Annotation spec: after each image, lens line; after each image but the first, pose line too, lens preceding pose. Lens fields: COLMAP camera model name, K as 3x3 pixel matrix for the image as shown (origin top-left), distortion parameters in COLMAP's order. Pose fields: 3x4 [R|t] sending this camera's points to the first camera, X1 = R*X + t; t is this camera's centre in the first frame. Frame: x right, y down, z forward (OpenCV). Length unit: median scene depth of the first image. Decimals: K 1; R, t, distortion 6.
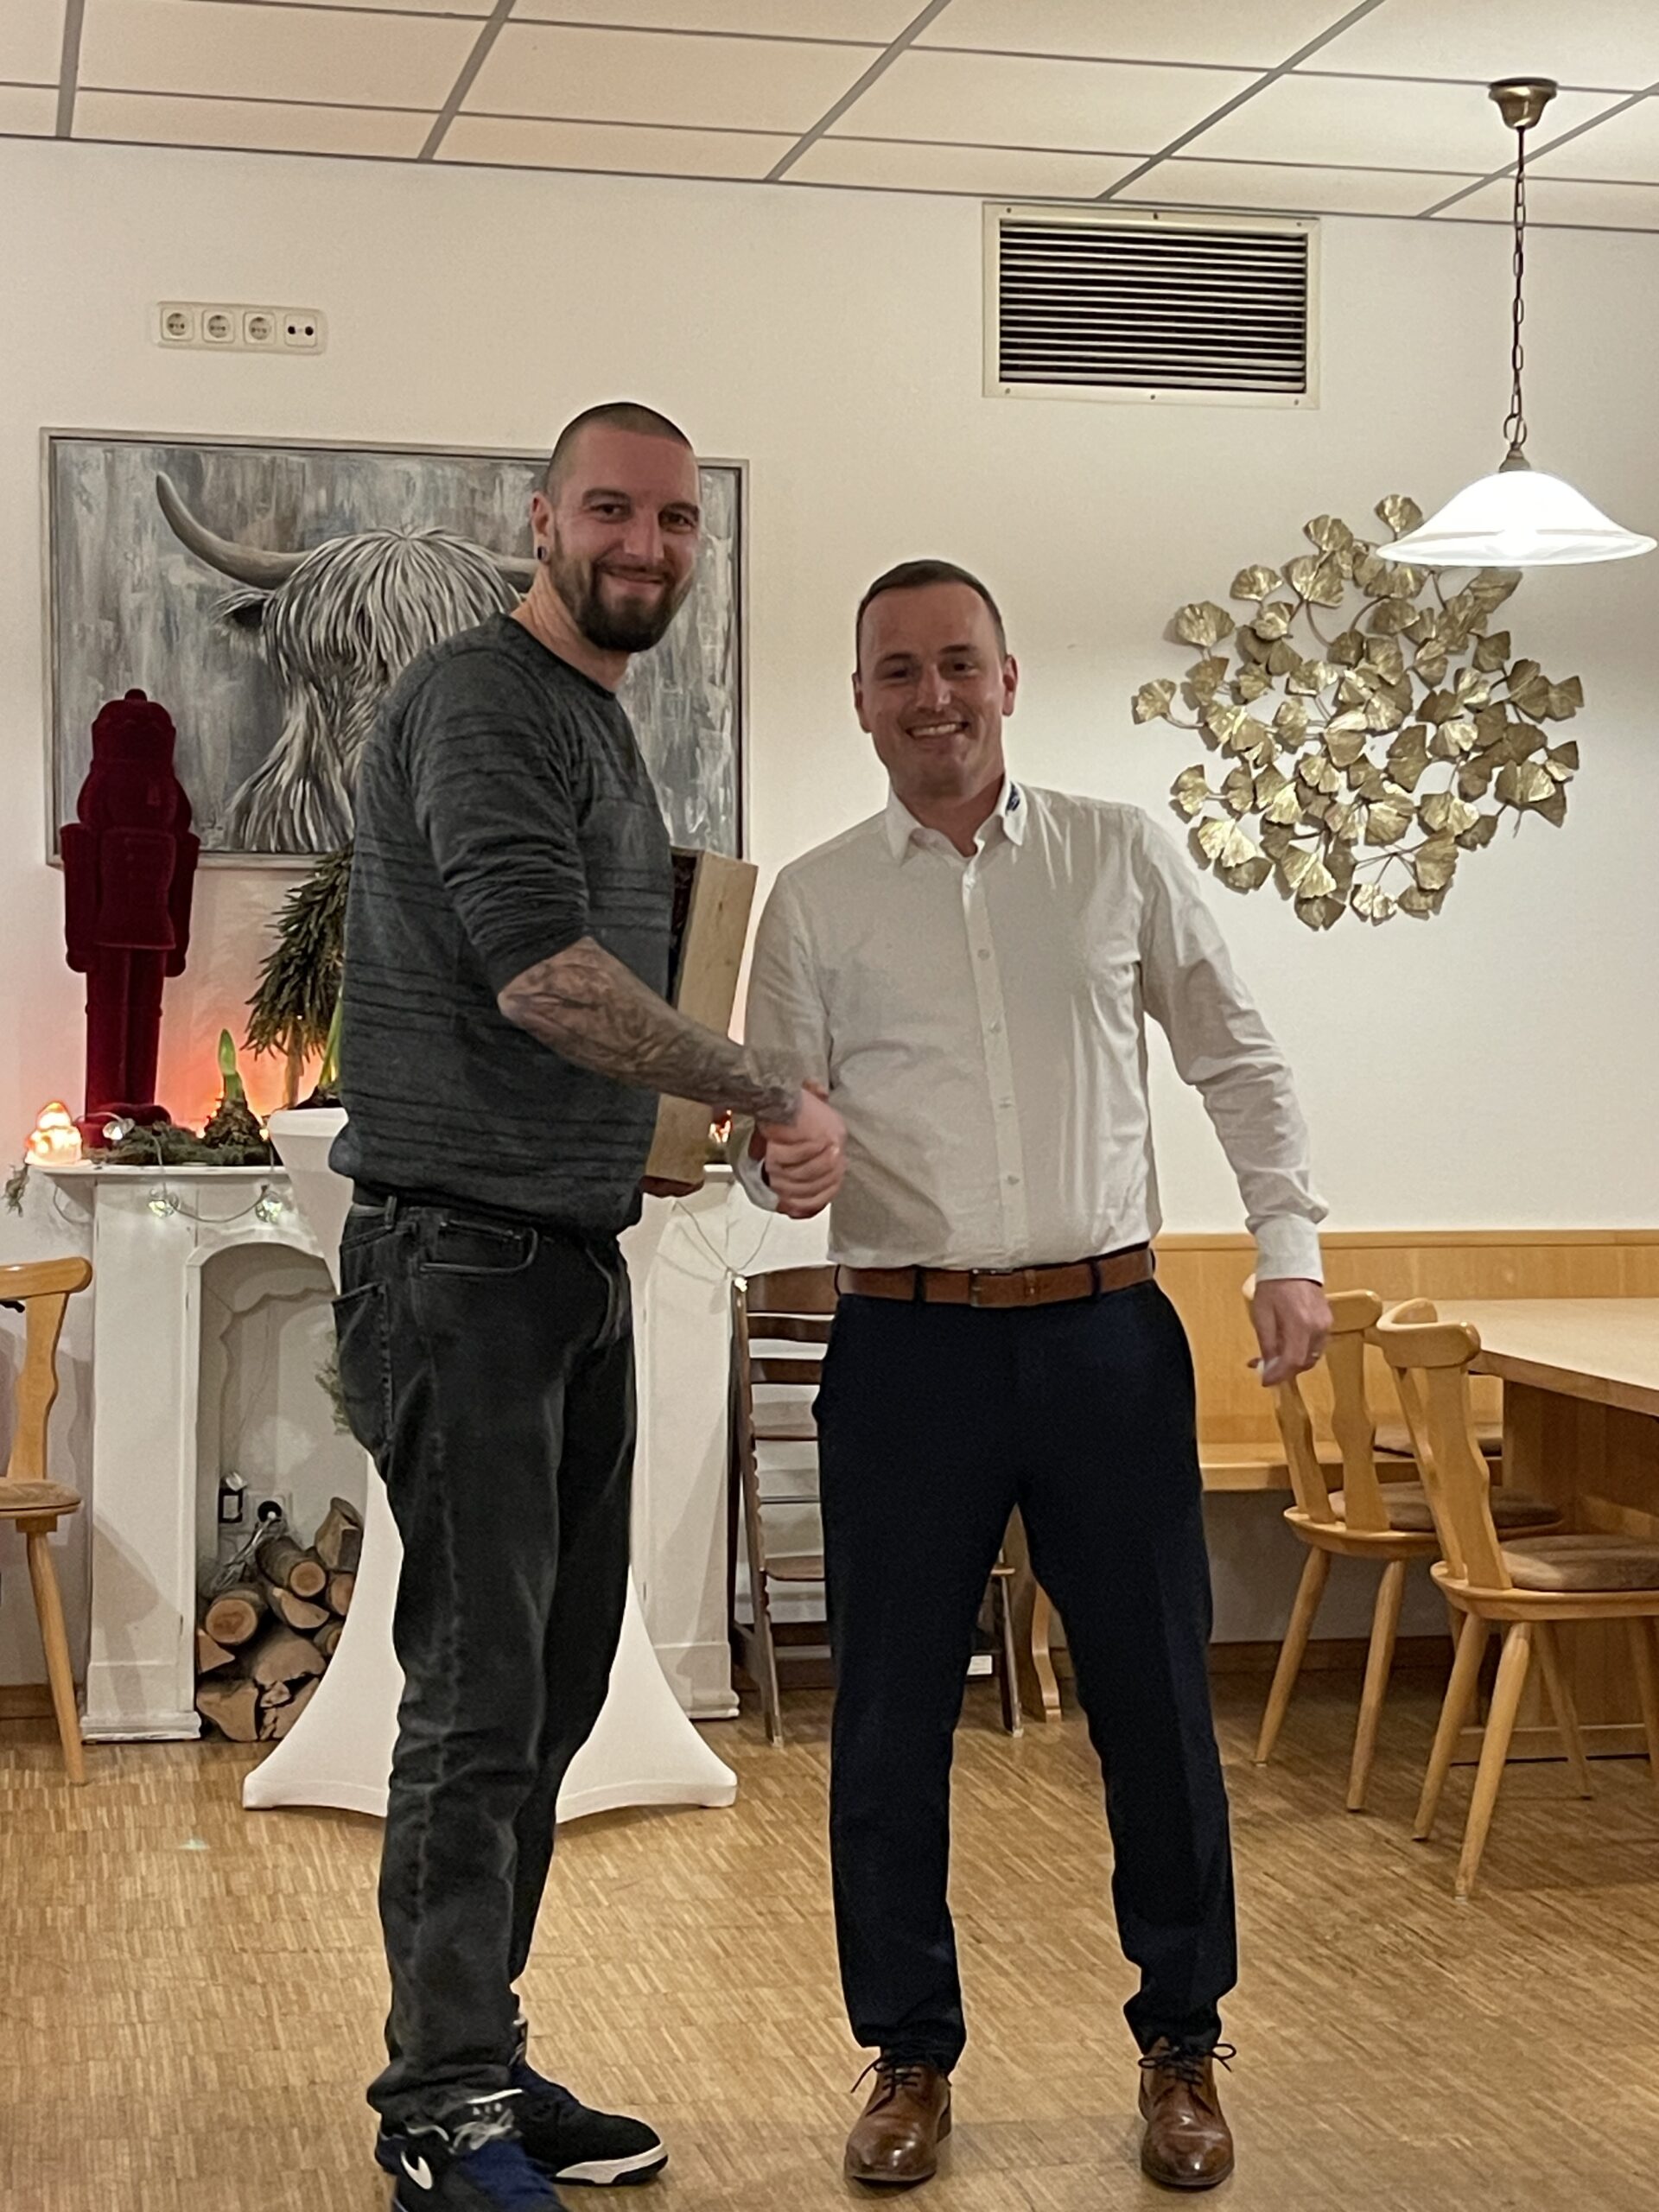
lens RADIAL K [[3755.3, 0, 881.1], [0, 3755.3, 1164.4], [0, 0, 1]] dist [0.089720, 0.000000]
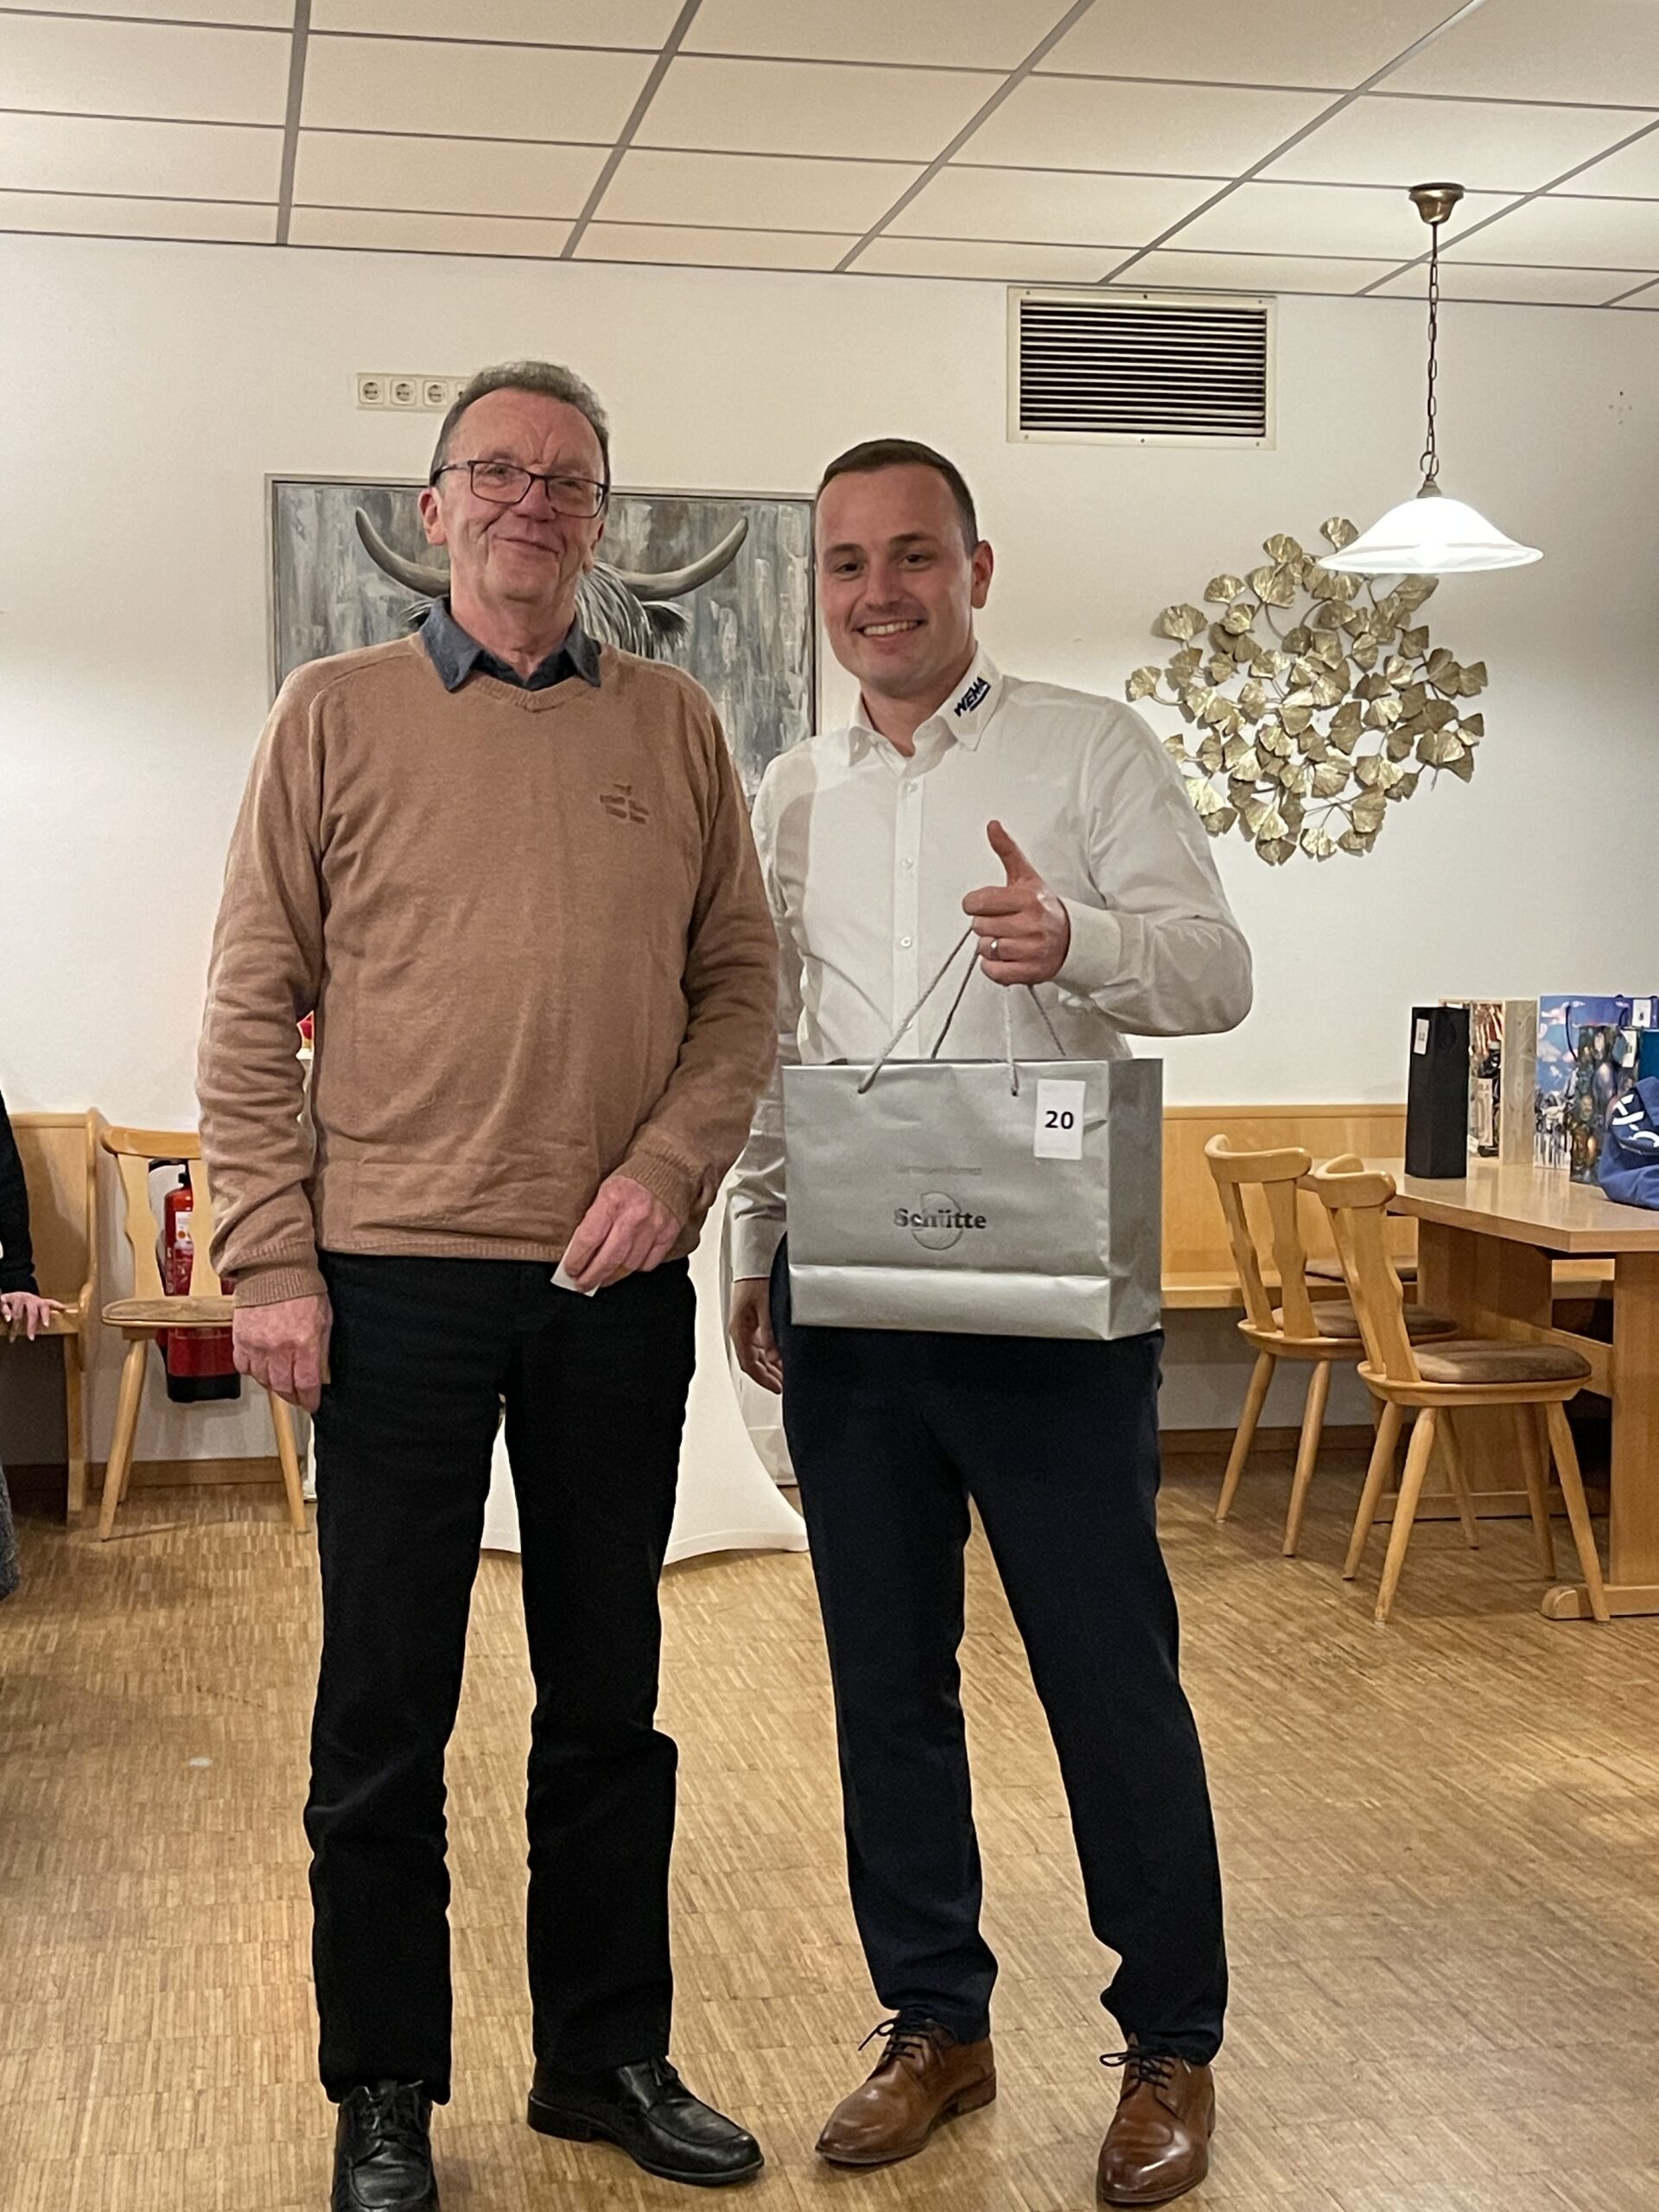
lens RADIAL K [[3017.5, 0, 836.3], [0, 3017.5, 1129.9], [0, 0, 1]] dist [0.077859, 0.000000]
pose [[0.999423, -0.001108, -0.033939, 0.004316], [0.001831, 0.999772, 0.021279, 0.004747], [0.033907, -0.021329, 0.999197, -0.019671]]
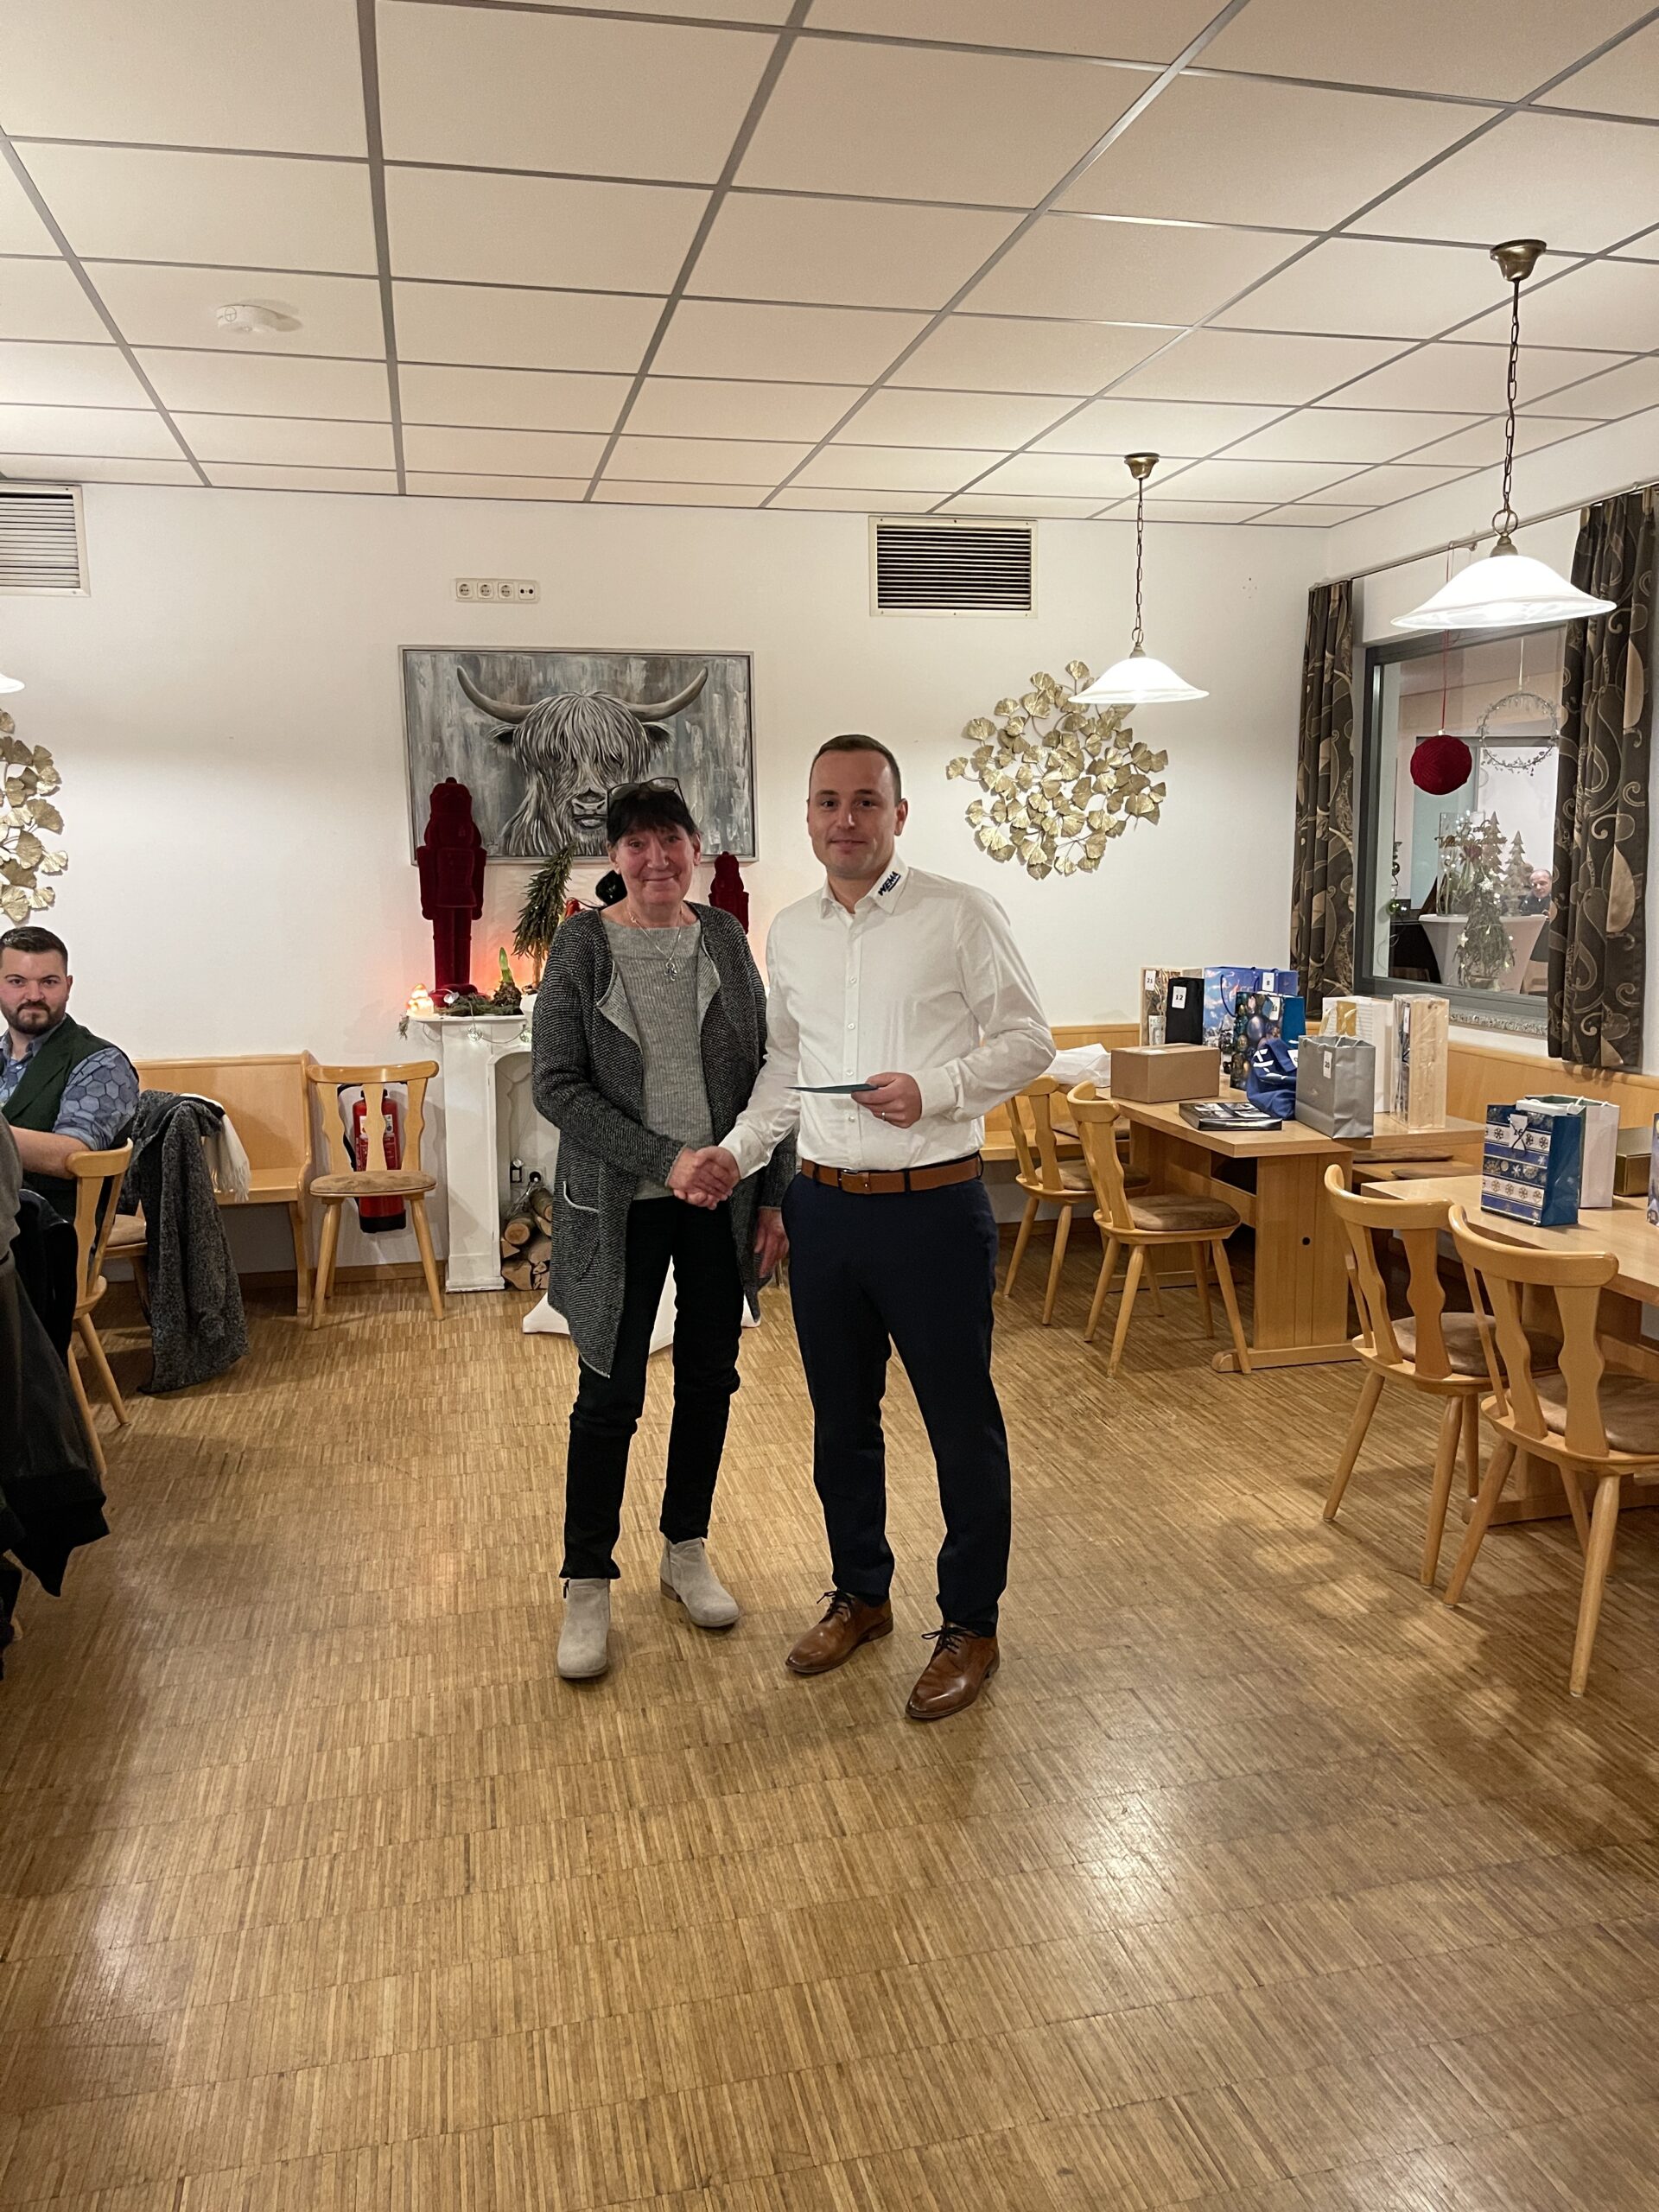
lens RADIAL K [[1663.7, 0, 834.7], [0, 1663.7, 1106.9], [0, 0, 1]] dist [0.048117, -0.063493]
pose [[0.999827, -0.018429, -0.002483, 0.005931], [0.018591, 0.993665, 0.110836, -0.045101], [0.000425, -0.110863, 0.993836, 0.093227]]
